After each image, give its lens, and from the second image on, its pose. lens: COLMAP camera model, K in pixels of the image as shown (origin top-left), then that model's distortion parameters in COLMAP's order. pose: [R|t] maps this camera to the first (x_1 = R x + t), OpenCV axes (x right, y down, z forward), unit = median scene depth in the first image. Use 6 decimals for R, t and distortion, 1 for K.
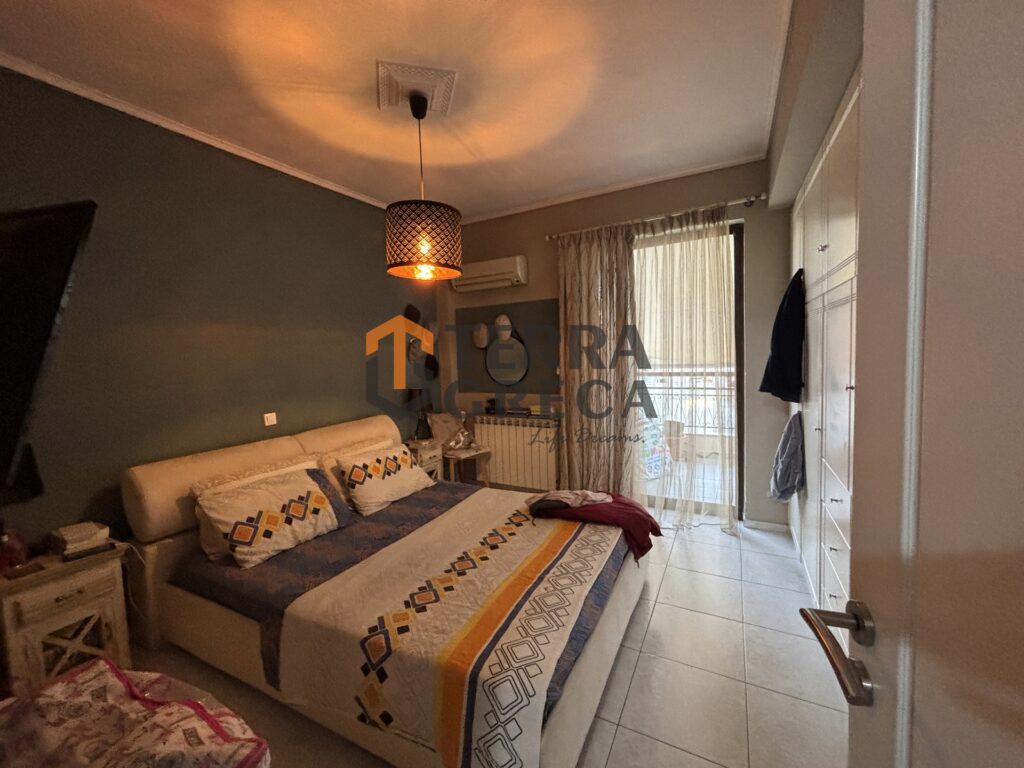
lens RADIAL K [[418.1, 0, 511.9], [0, 418.1, 380.8], [0, 0, 1]] dist [0.011371, -0.000330]
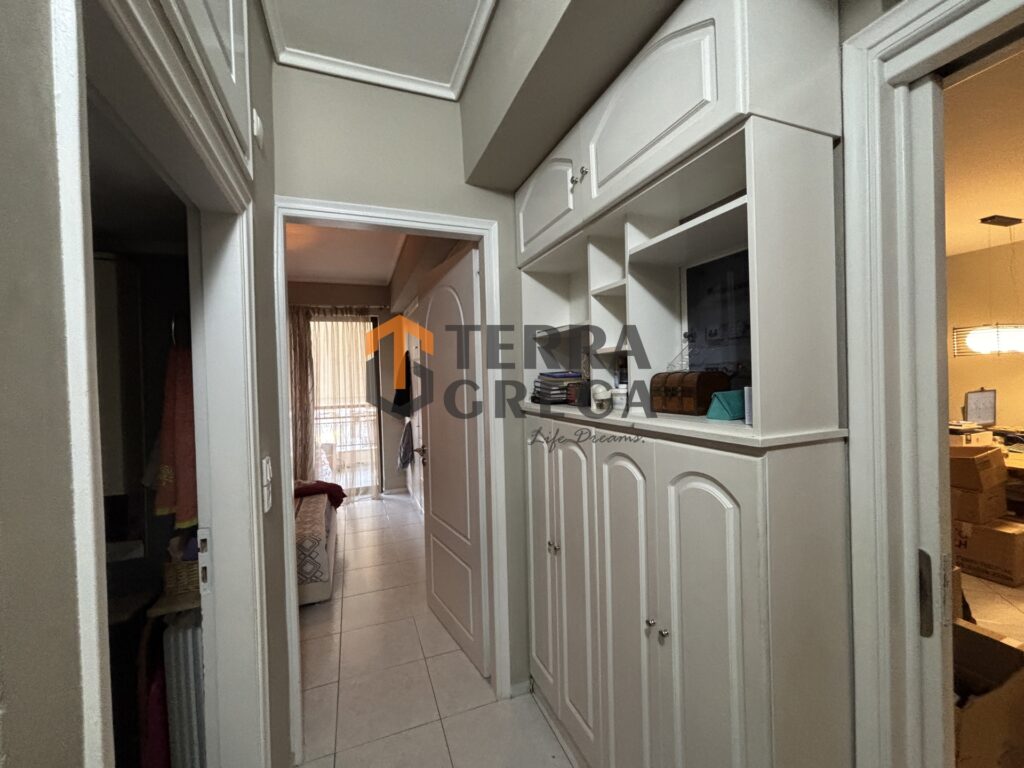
lens RADIAL K [[418.1, 0, 511.9], [0, 418.1, 380.8], [0, 0, 1]] dist [0.011371, -0.000330]
pose [[0.659869, 0.006107, 0.751356, -0.376816], [0.059295, 0.996425, -0.060175, 0.024952], [-0.749037, 0.084259, 0.657148, -0.527189]]
